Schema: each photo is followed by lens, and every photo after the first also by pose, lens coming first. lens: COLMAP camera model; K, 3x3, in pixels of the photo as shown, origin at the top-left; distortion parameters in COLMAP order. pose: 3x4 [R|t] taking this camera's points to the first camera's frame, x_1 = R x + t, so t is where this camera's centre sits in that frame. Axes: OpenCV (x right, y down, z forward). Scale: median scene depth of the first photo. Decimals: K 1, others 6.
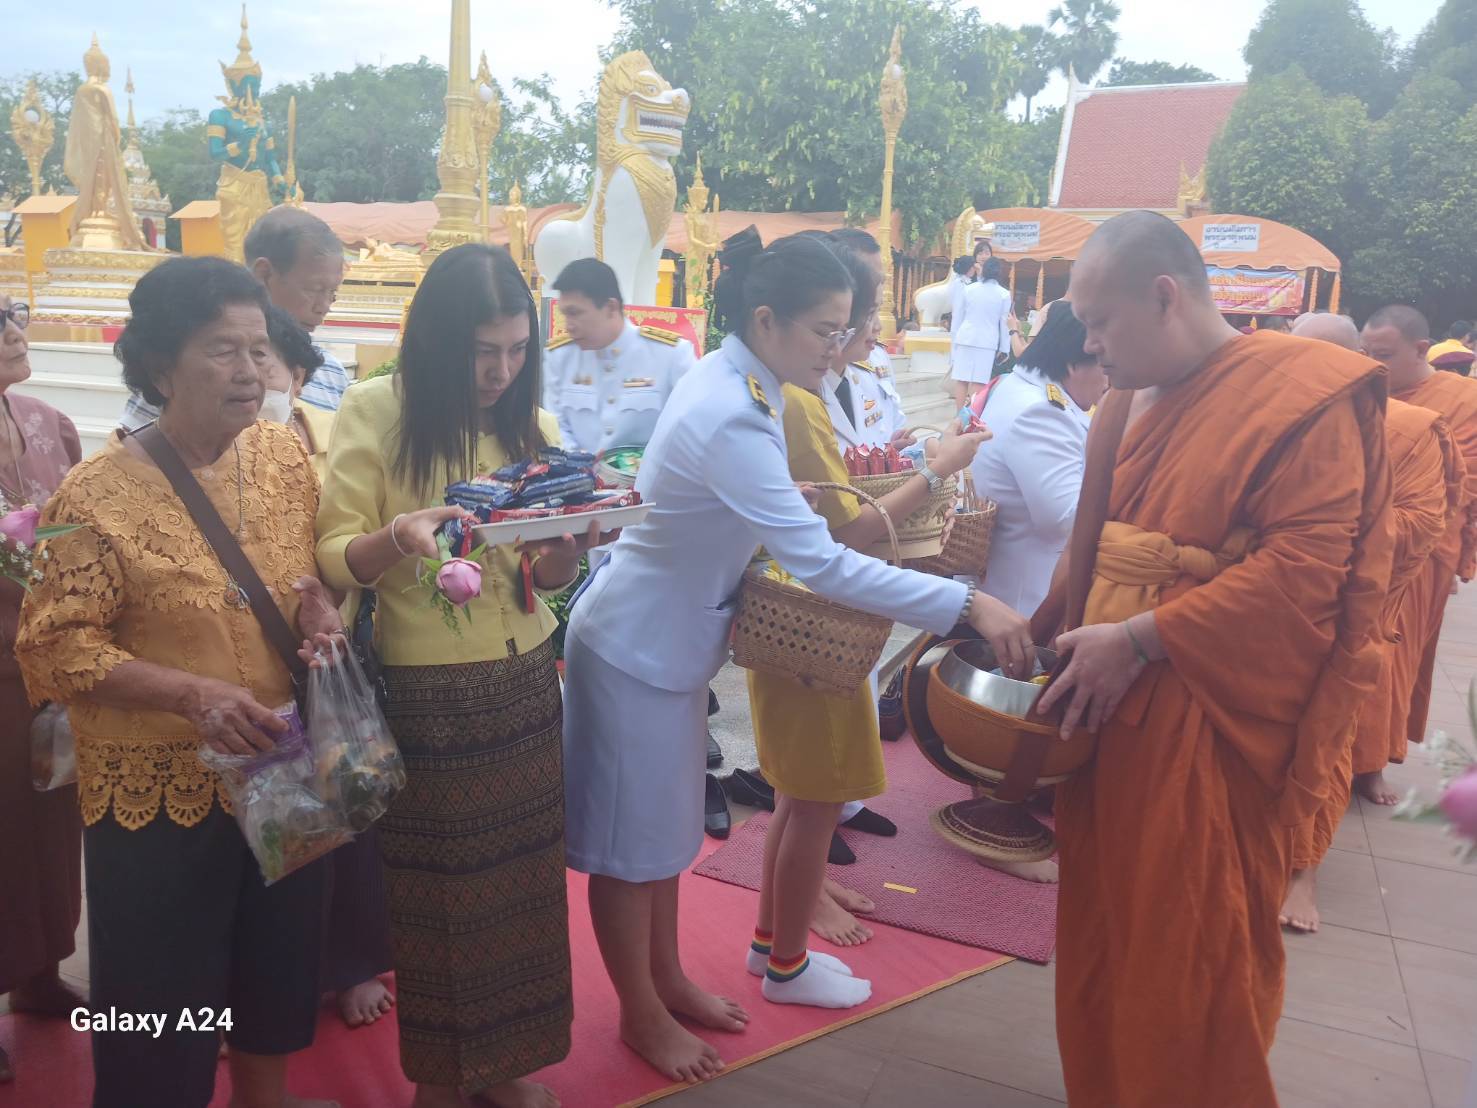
lens RADIAL K [[1145.9, 0, 786.2], [0, 1145.9, 502.3], [0, 0, 1]] dist [-0.018570, 0.002454]
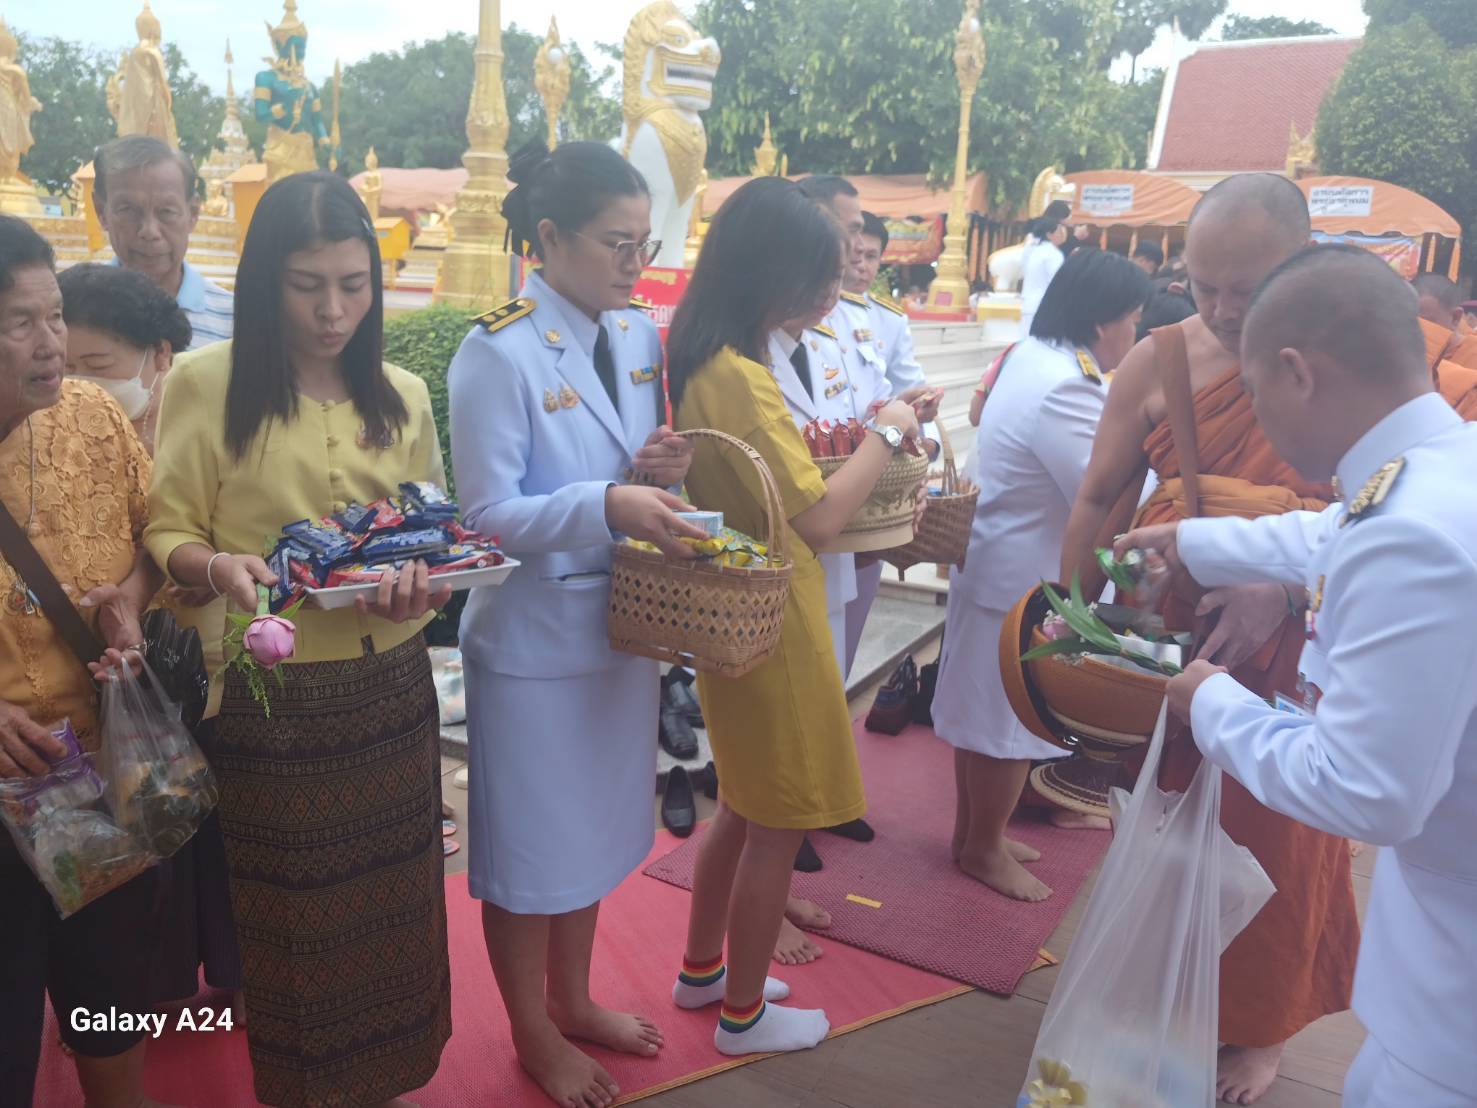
lens RADIAL K [[1145.9, 0, 768.0], [0, 1145.9, 521.9], [0, 0, 1]] dist [-0.018570, 0.002454]
pose [[0.996007, 0.019224, -0.087184, 0.033698], [-0.015343, 0.998870, 0.044973, -0.002785], [0.087950, -0.043456, 0.995177, 0.030707]]
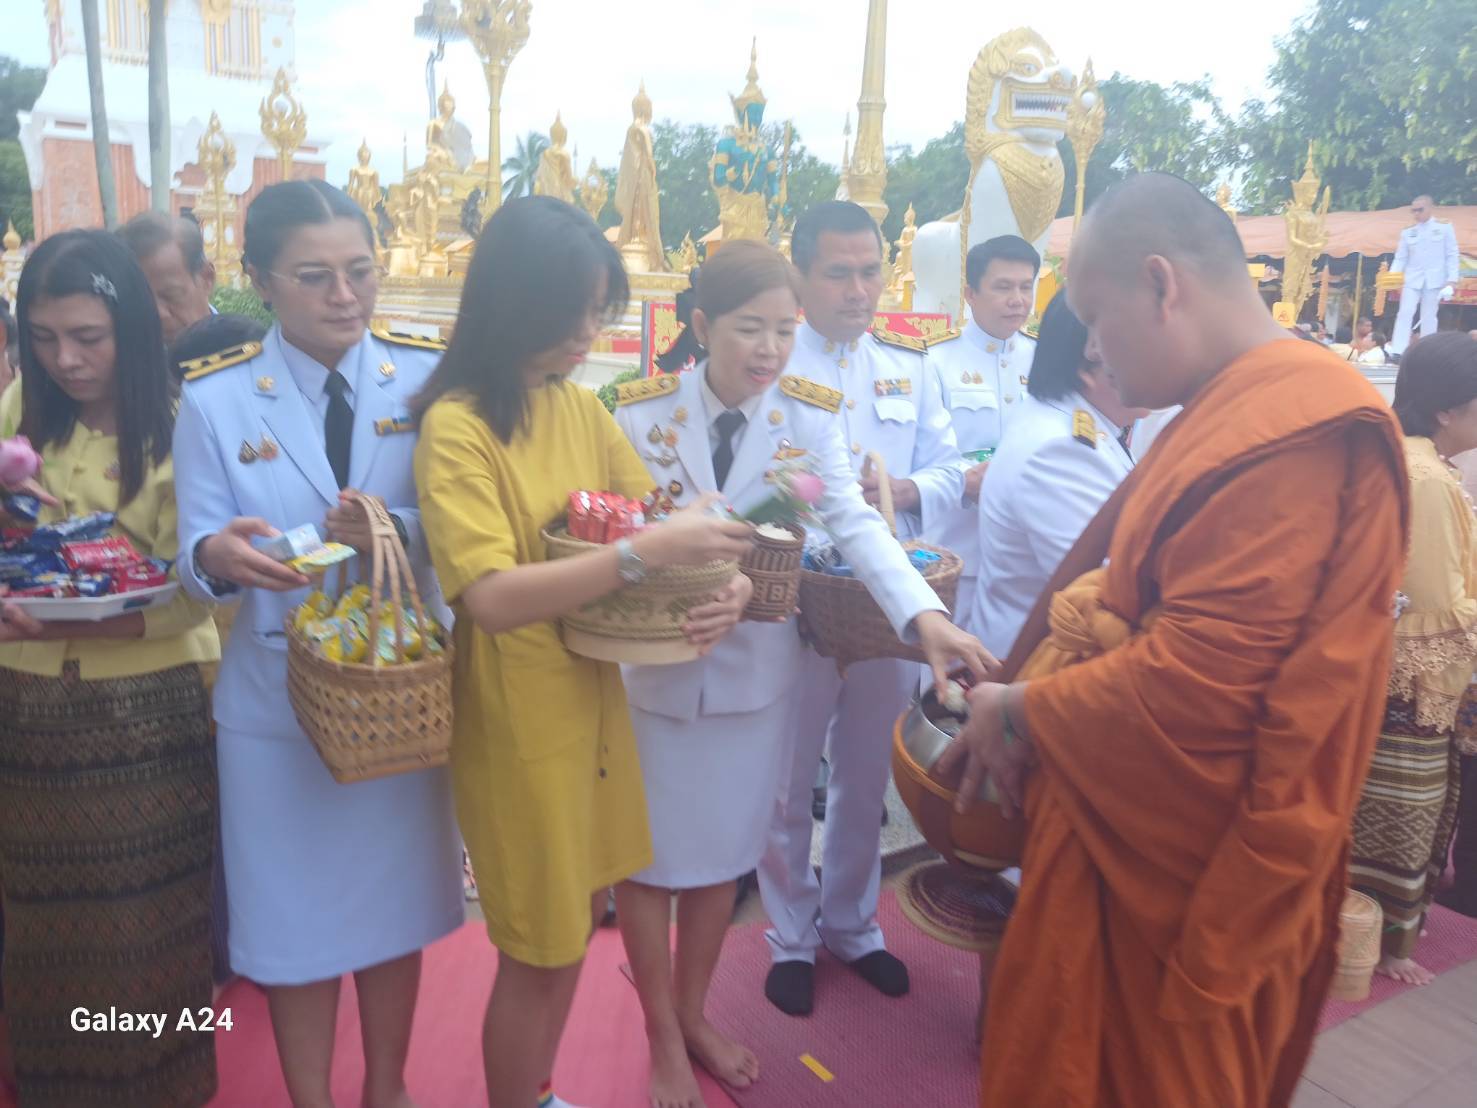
lens RADIAL K [[1145.9, 0, 808.8], [0, 1145.9, 537.3], [0, 0, 1]] dist [-0.018570, 0.002454]
pose [[0.849091, 0.085148, -0.521340, 0.165681], [-0.076174, 0.996345, 0.038664, -0.014704], [0.522726, 0.006883, 0.852473, 0.115987]]
